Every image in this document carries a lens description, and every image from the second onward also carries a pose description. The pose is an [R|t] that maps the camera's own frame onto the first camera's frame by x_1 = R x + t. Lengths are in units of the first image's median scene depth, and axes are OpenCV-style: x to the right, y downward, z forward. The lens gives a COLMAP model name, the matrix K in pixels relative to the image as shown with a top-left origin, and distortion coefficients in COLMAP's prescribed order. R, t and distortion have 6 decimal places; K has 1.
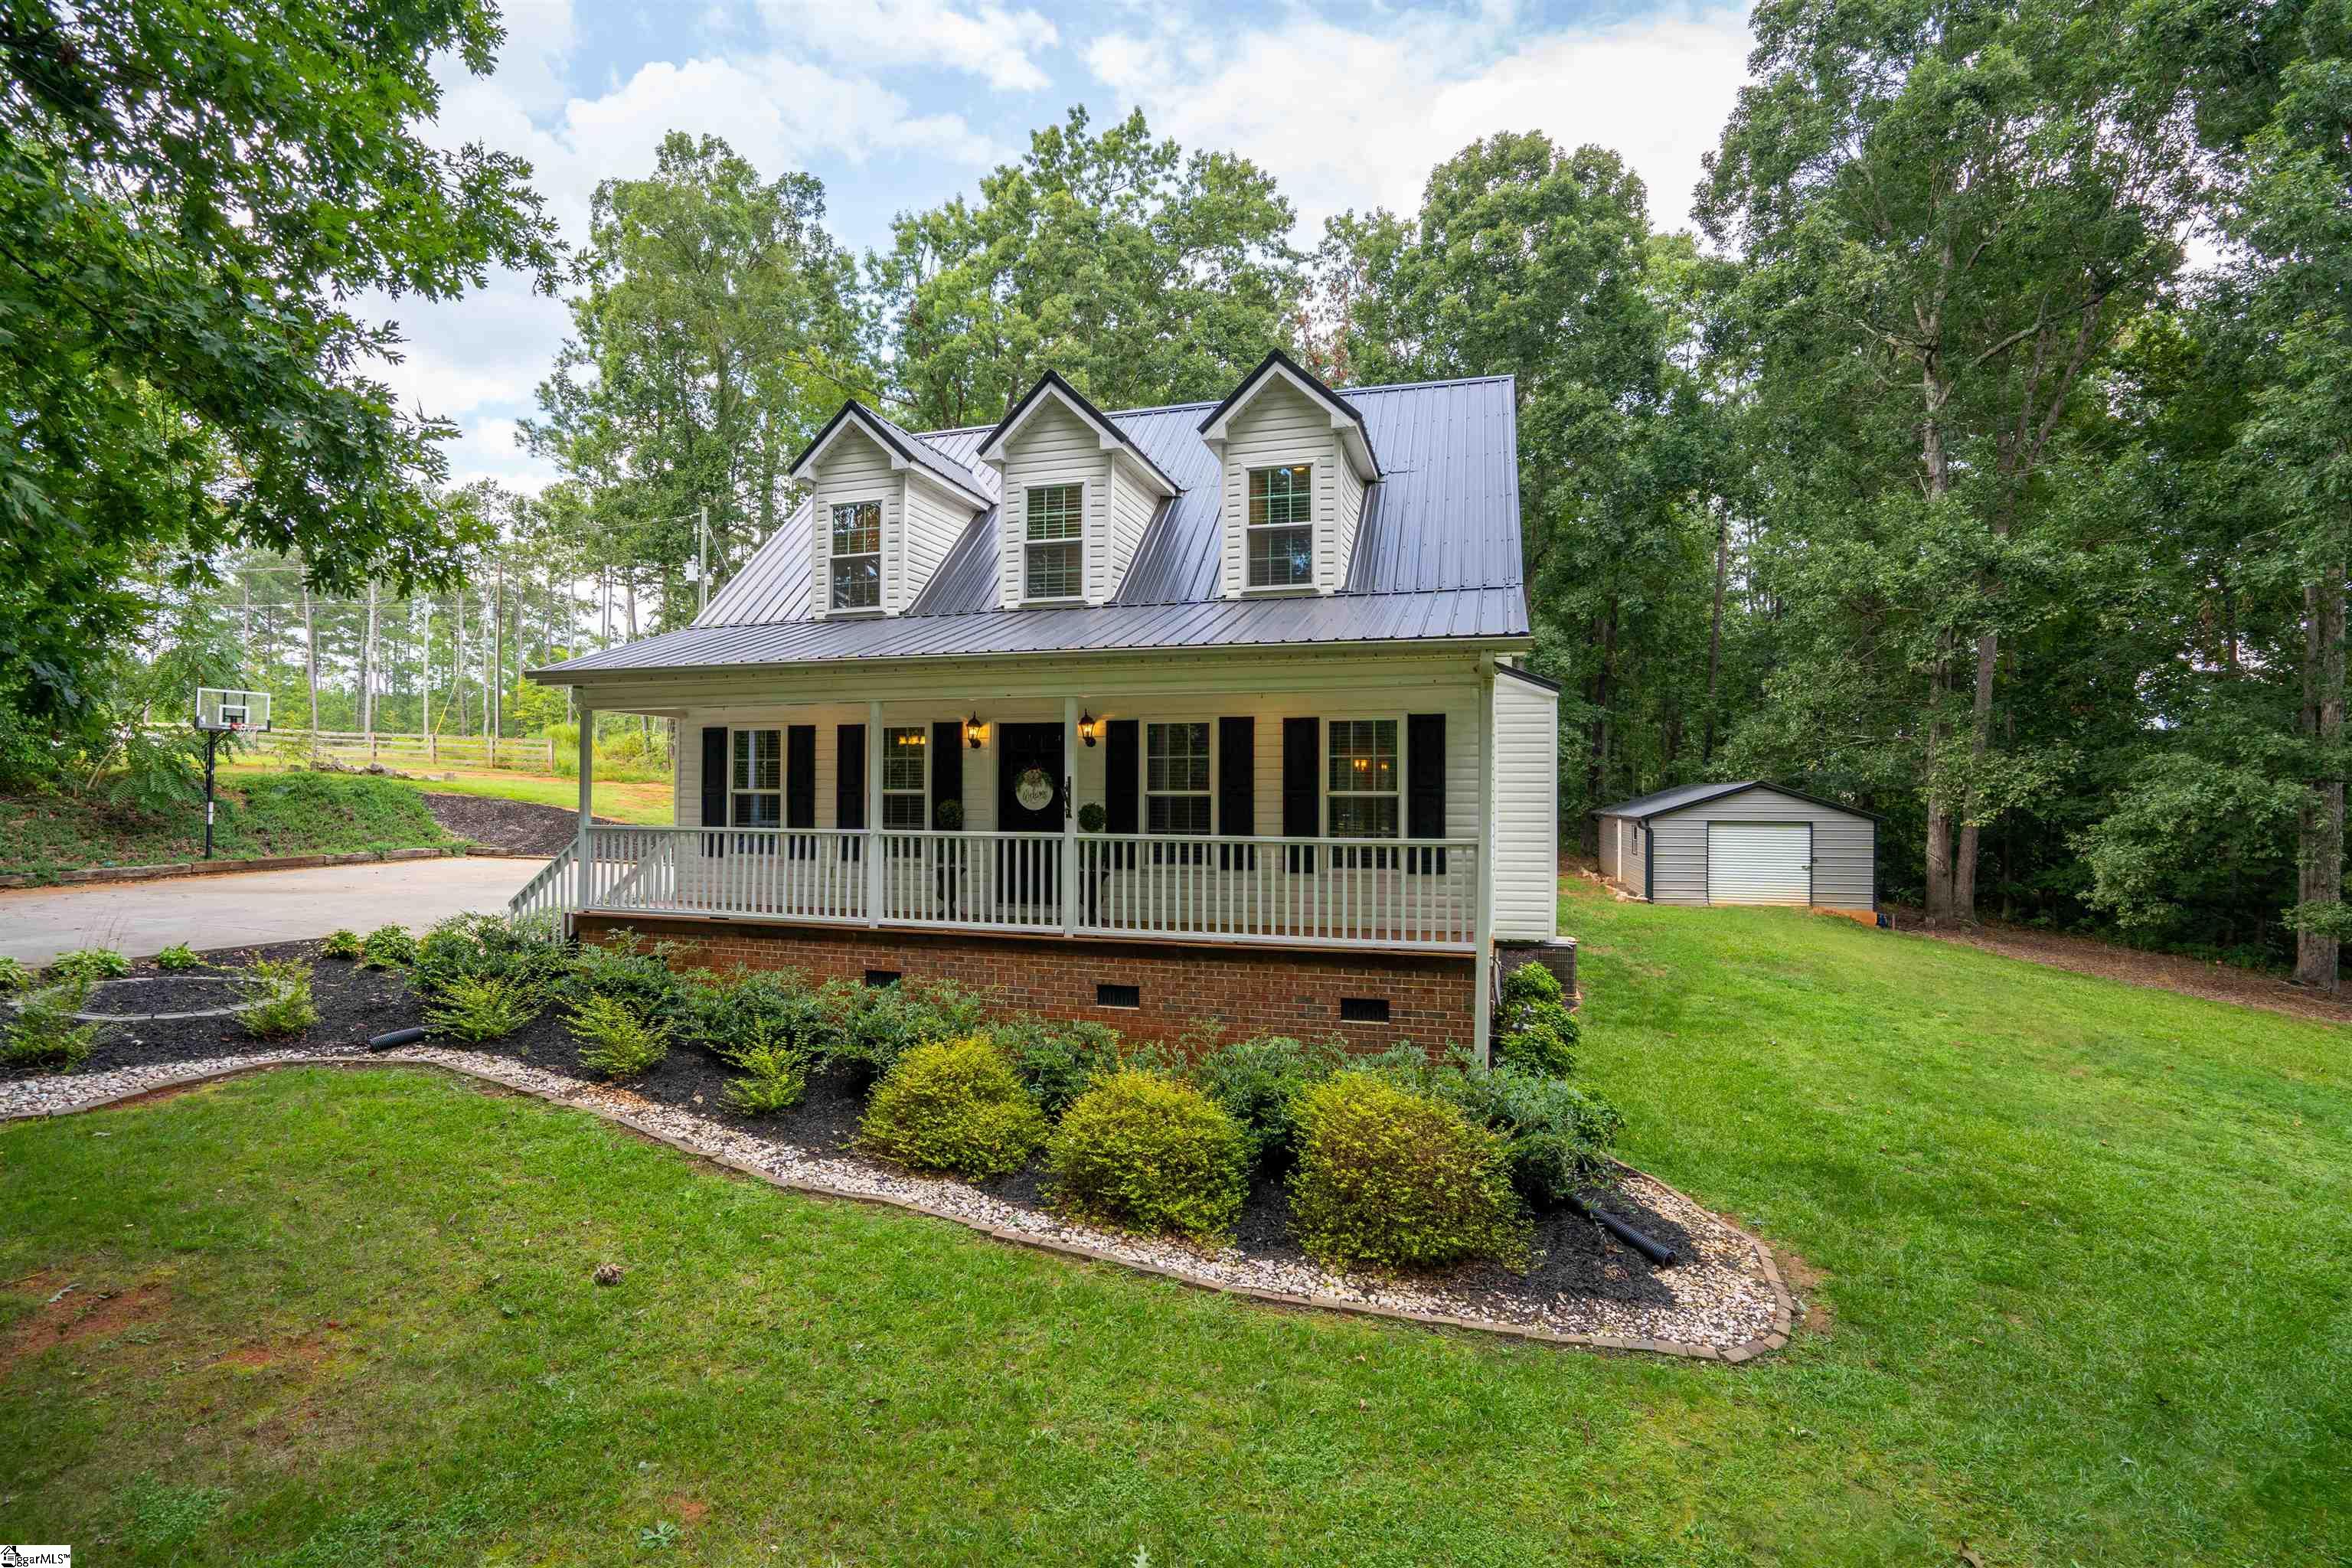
lens RADIAL K [[1074.0, 0, 1156.5], [0, 1074.0, 778.9], [0, 0, 1]] dist [-0.003001, 0.002959]
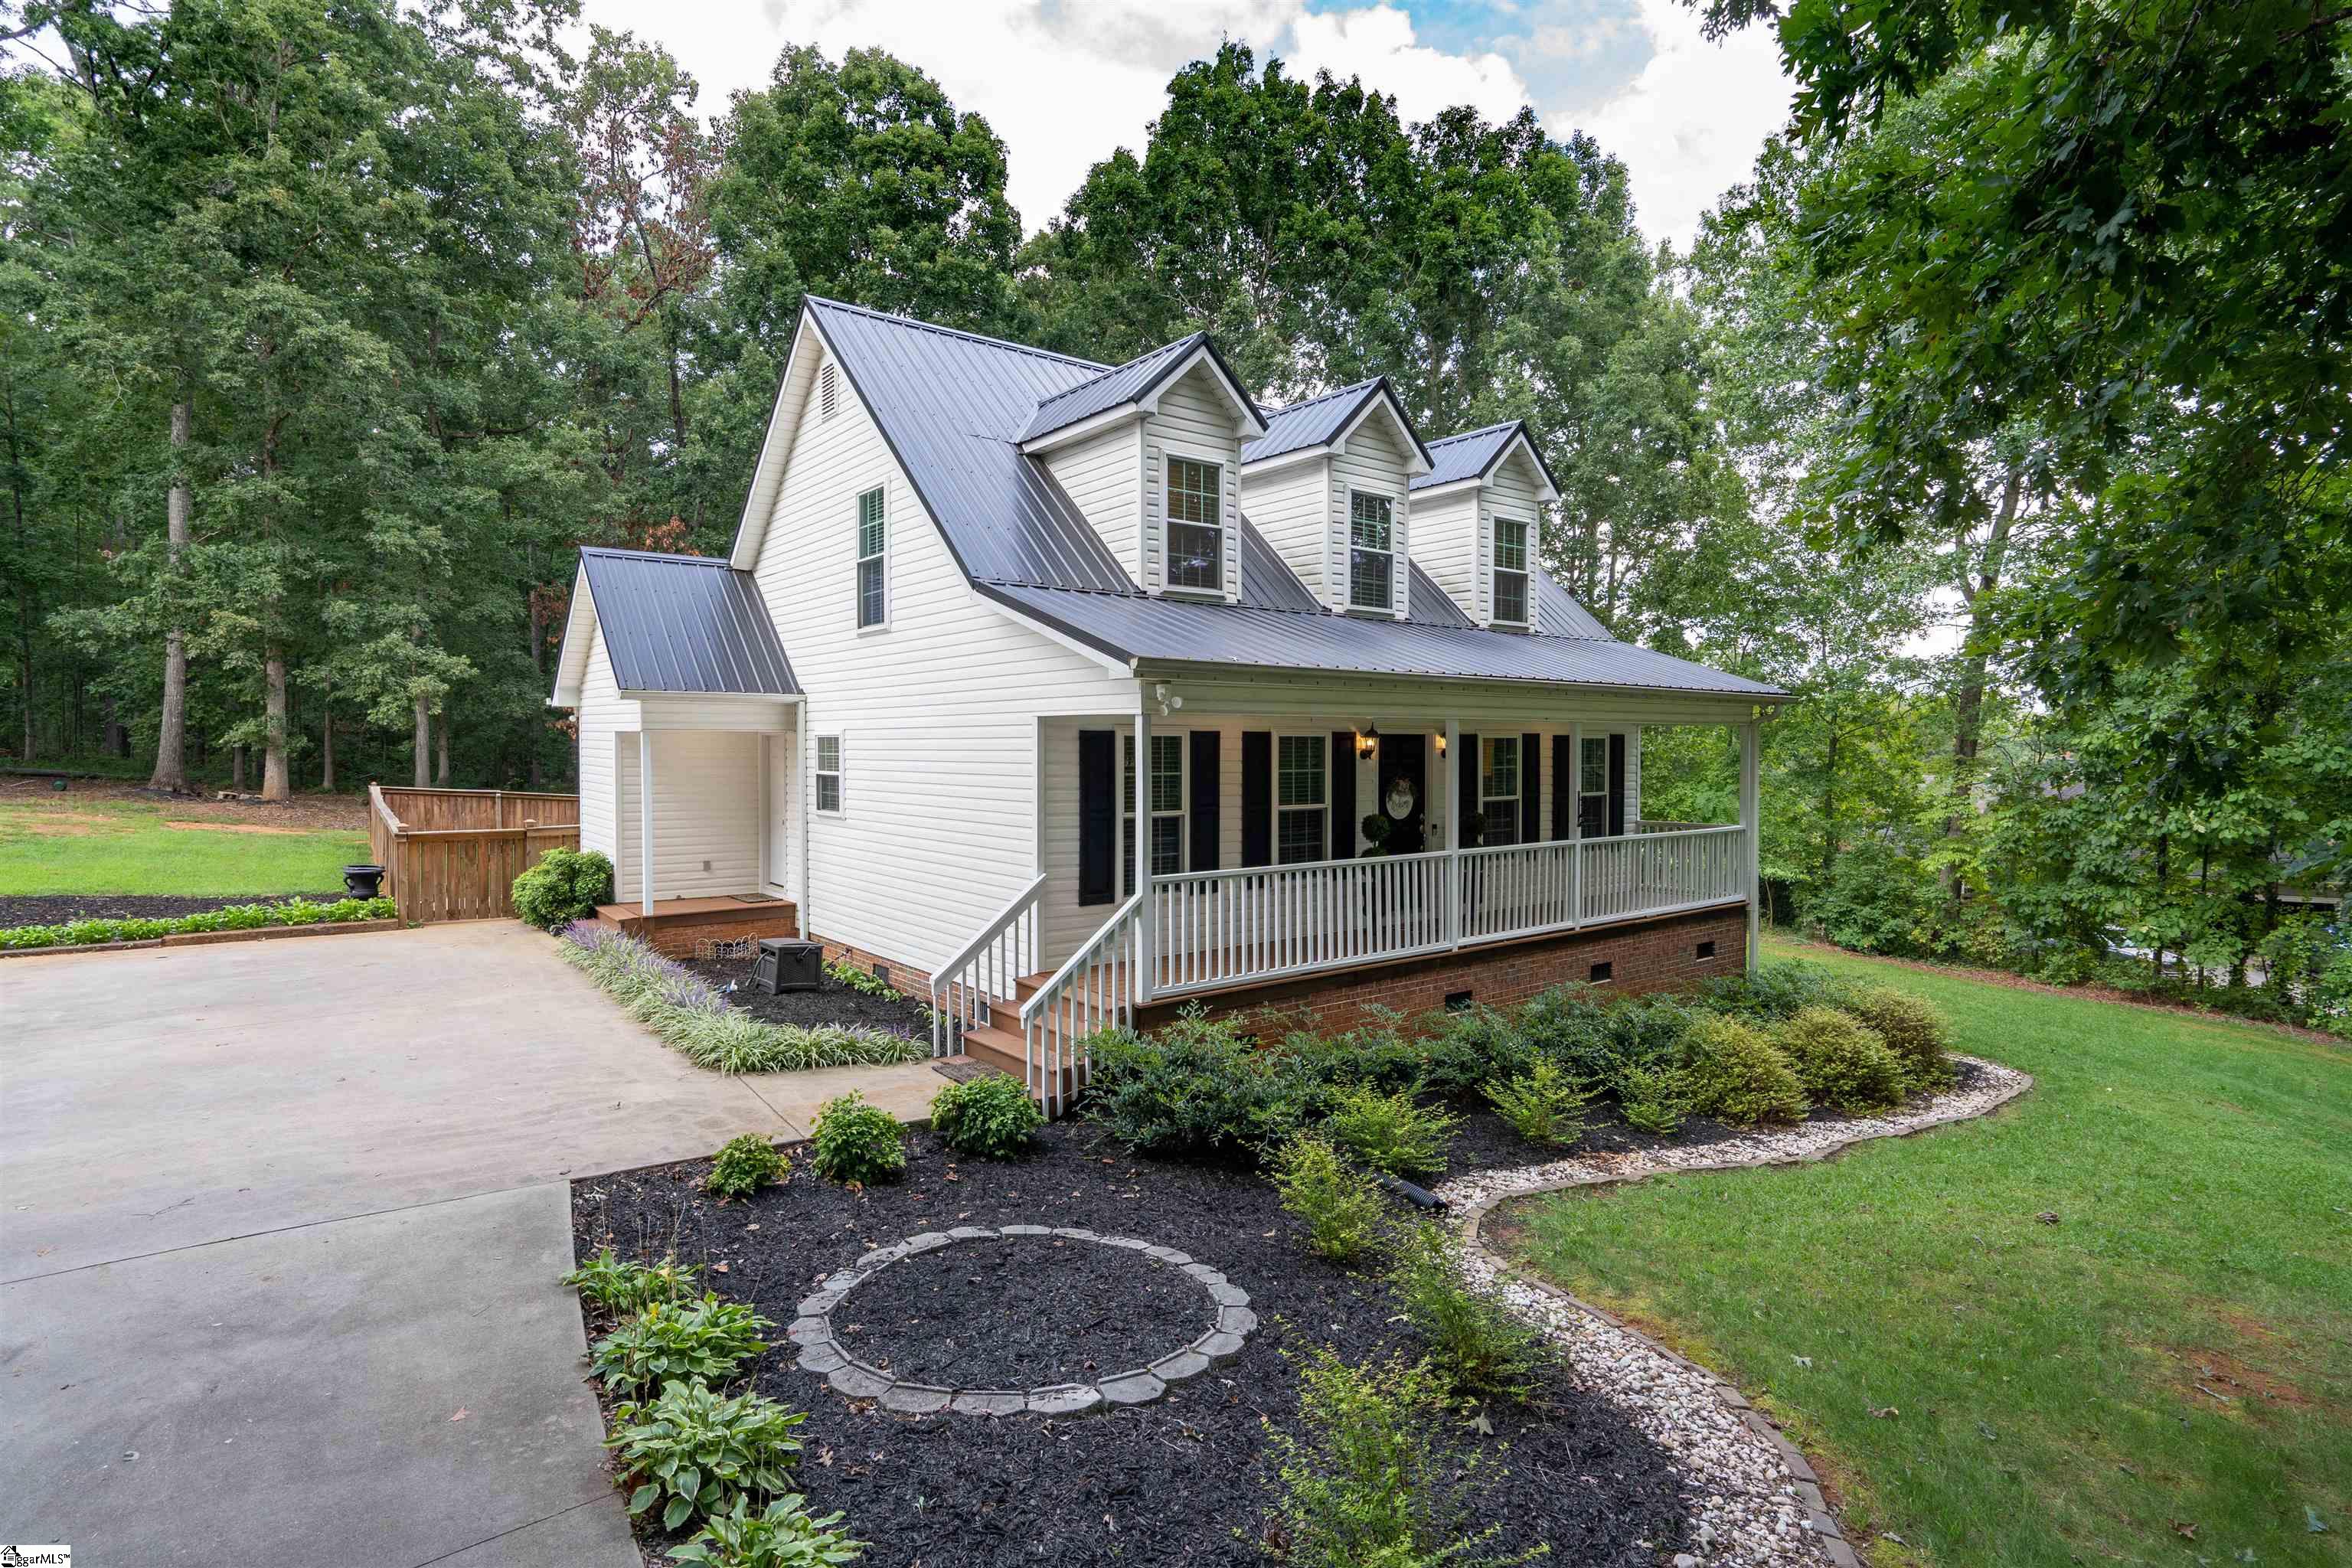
lens RADIAL K [[1180.0, 0, 1165.2], [0, 1180.0, 787.6], [0, 0, 1]] dist [0.030011, 0.000060]
pose [[0.573423, -0.034903, 0.818515, -1.106745], [-0.007895, 0.998810, 0.048121, -0.051129], [-0.819221, -0.034056, 0.572466, 0.512631]]
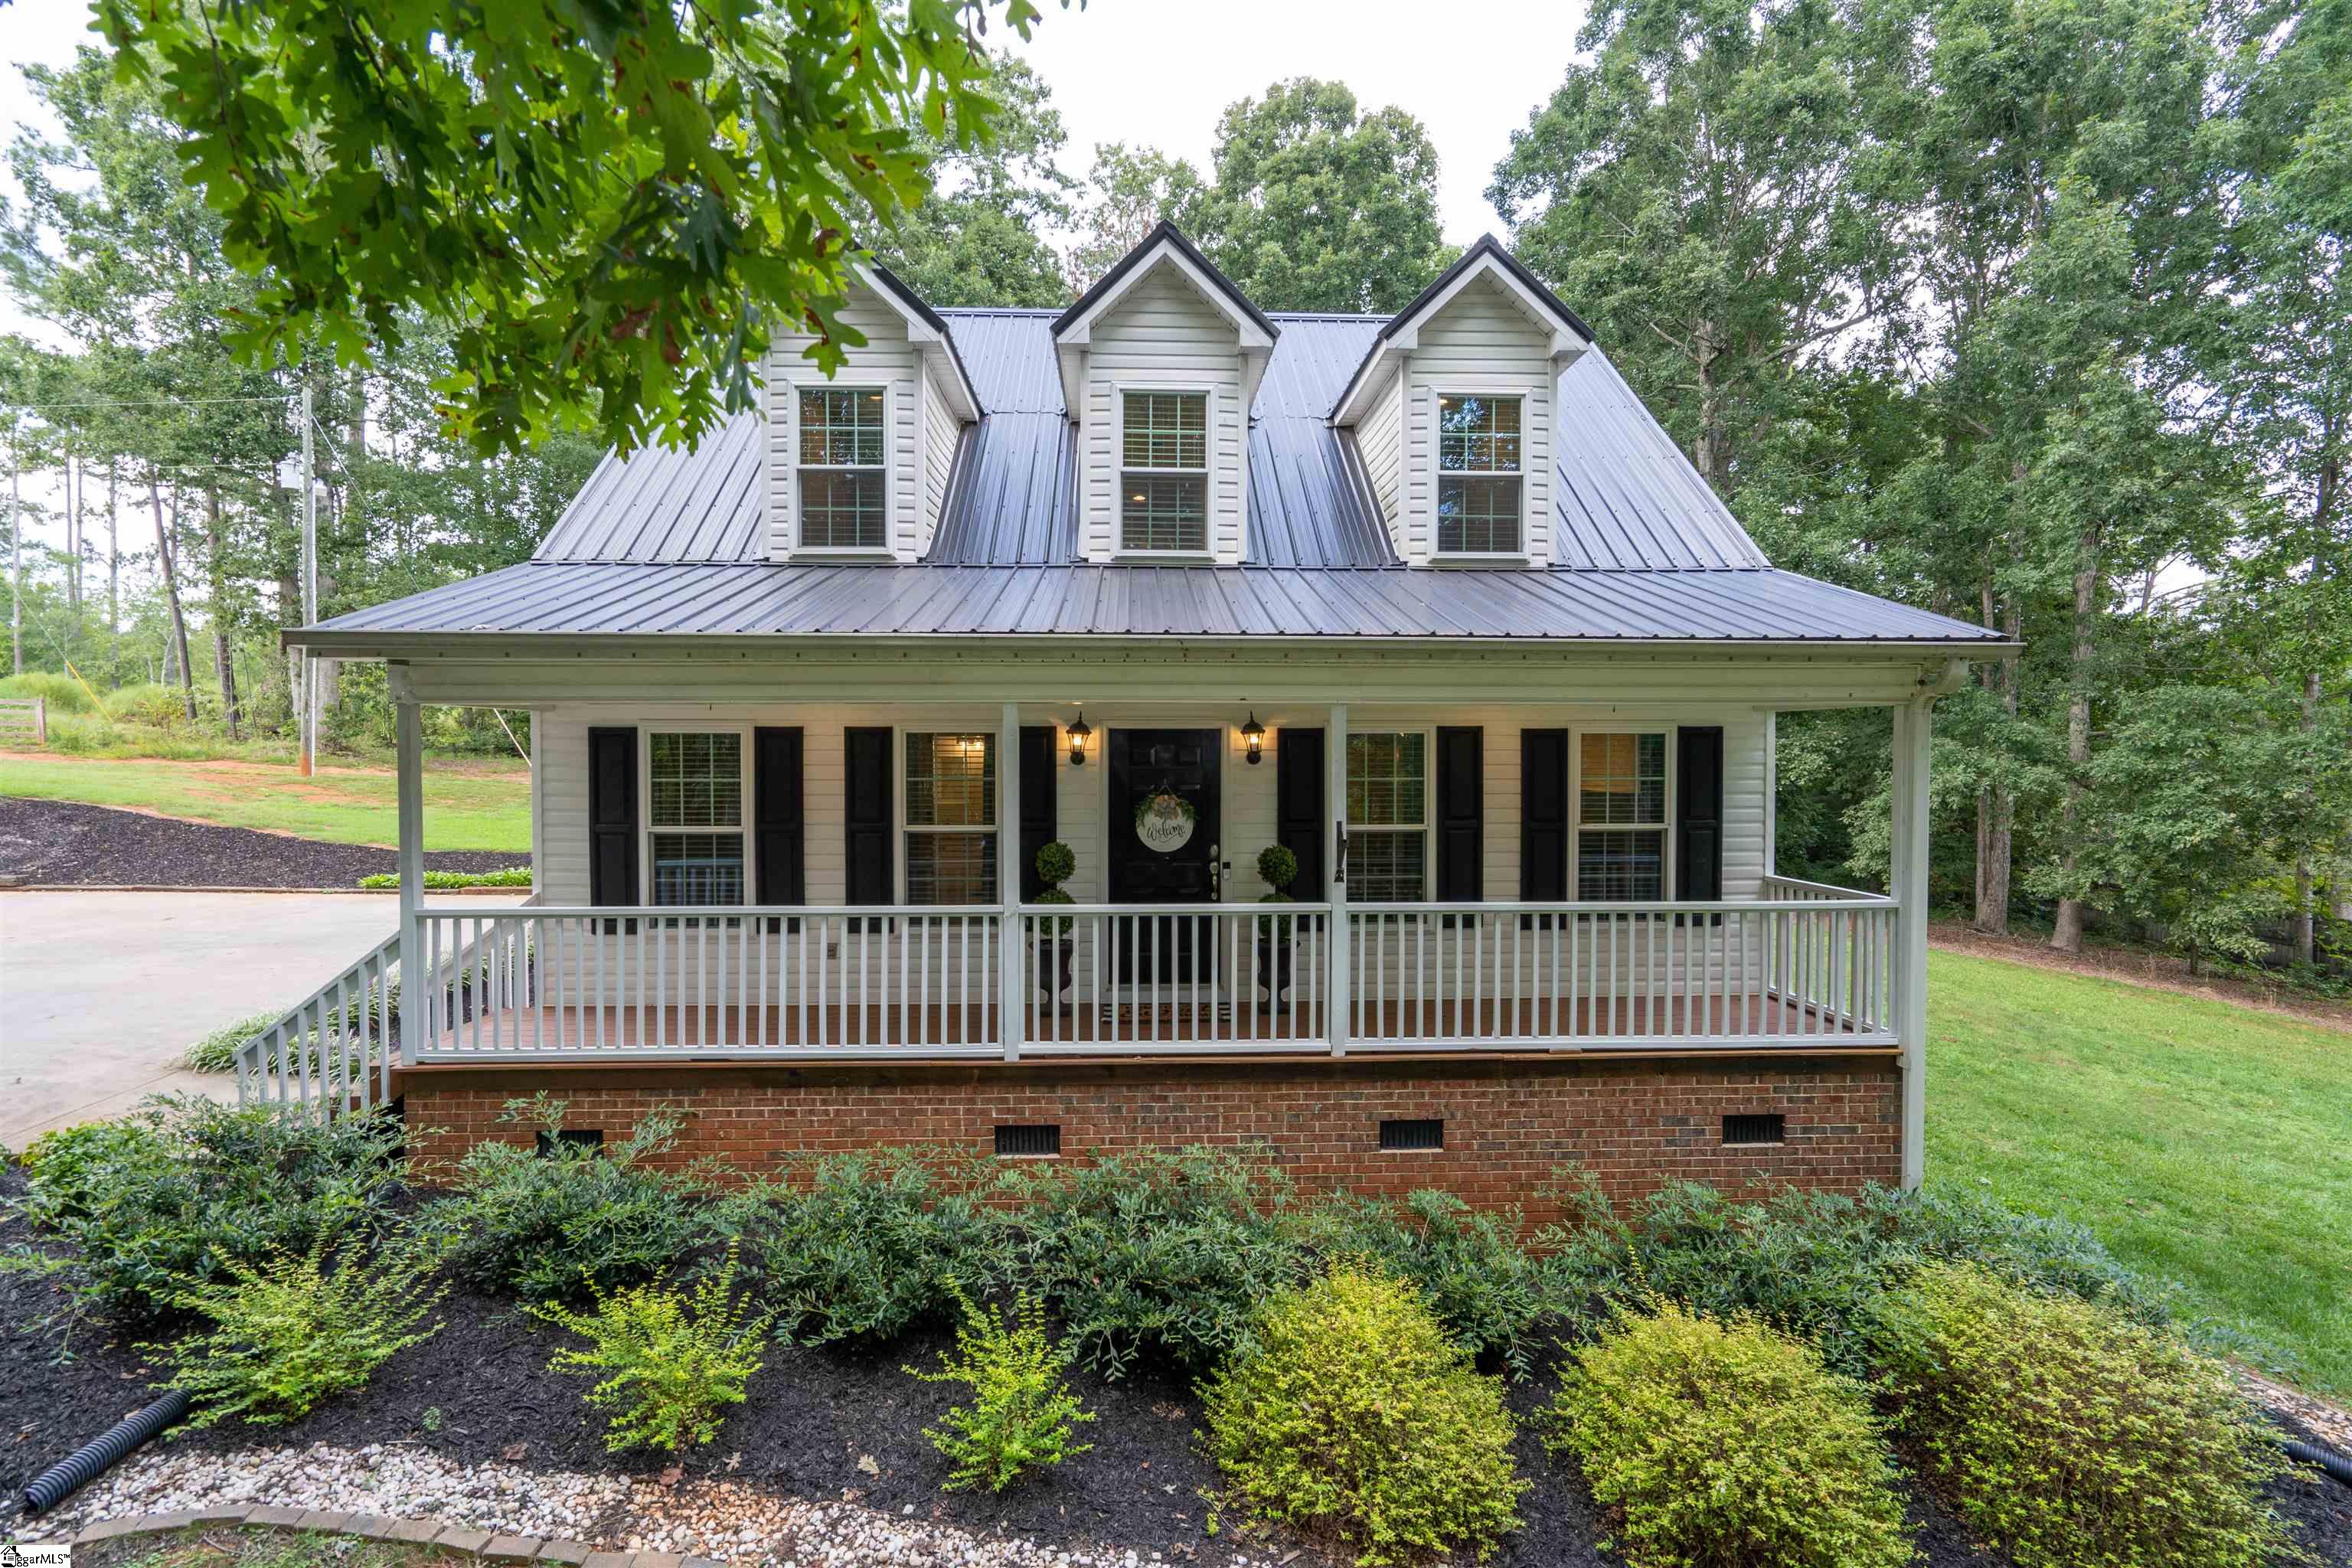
lens RADIAL K [[1074.0, 0, 1173.6], [0, 1074.0, 778.2], [0, 0, 1]] dist [-0.003001, 0.002959]
pose [[0.944742, -0.012774, 0.327566, -0.322944], [0.000069, 0.999248, 0.038768, -0.045008], [-0.327815, -0.036603, 0.944033, 0.317236]]
